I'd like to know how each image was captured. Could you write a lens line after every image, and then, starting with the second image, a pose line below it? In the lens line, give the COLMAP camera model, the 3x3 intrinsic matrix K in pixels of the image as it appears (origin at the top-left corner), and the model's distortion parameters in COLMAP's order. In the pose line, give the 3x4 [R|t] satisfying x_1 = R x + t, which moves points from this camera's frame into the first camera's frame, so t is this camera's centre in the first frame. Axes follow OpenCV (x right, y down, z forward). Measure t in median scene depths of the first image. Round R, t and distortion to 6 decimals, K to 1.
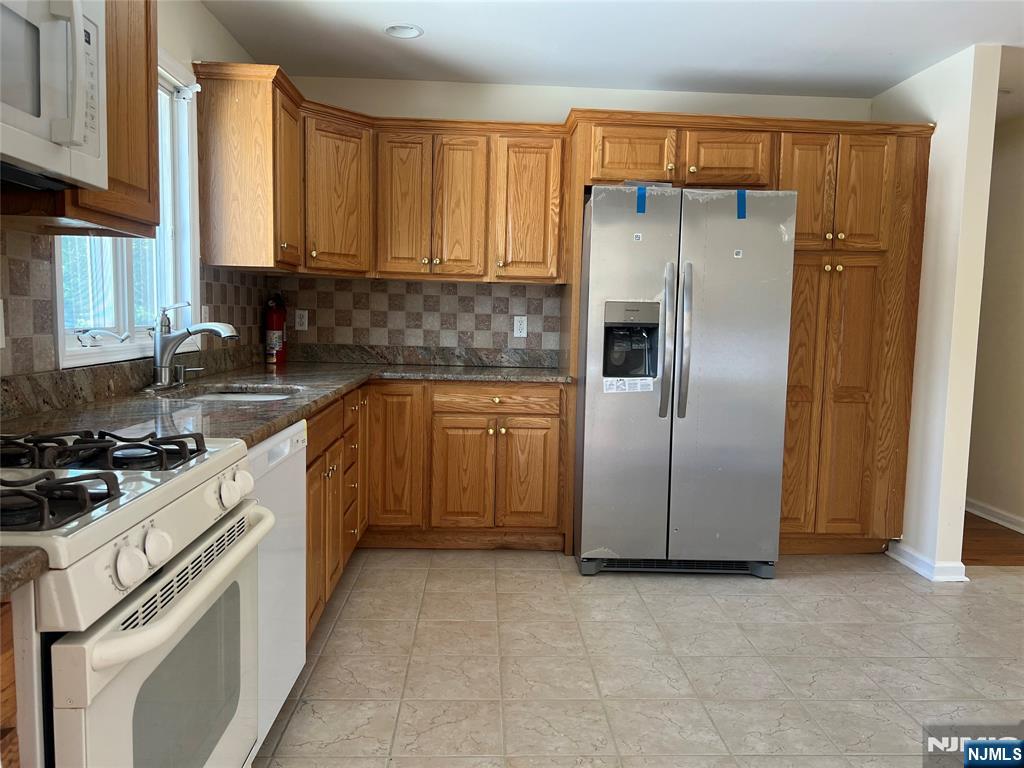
lens RADIAL K [[776.3, 0, 518.3], [0, 776.3, 390.6], [0, 0, 1]] dist [0.063422, -0.078259]
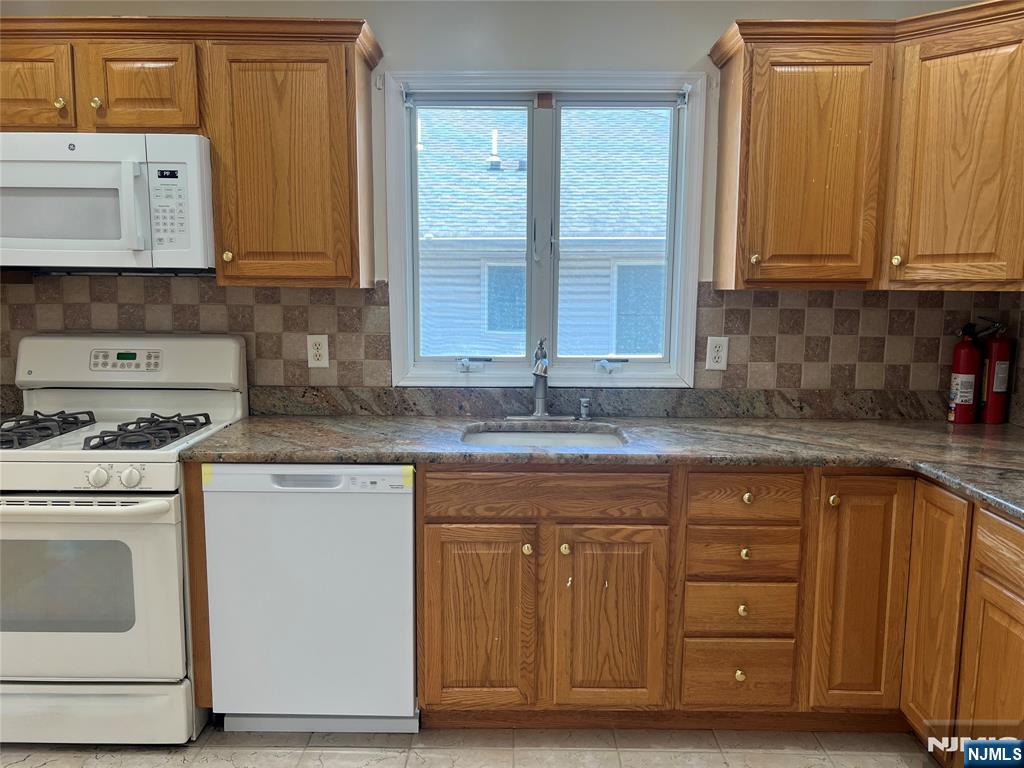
lens RADIAL K [[776.3, 0, 512.4], [0, 776.3, 383.7], [0, 0, 1]] dist [0.063422, -0.078259]
pose [[-0.059473, 0.102238, -0.992981, 0.418095], [-0.101477, 0.988969, 0.107903, -0.114201], [0.993059, 0.107182, -0.048442, 0.742151]]
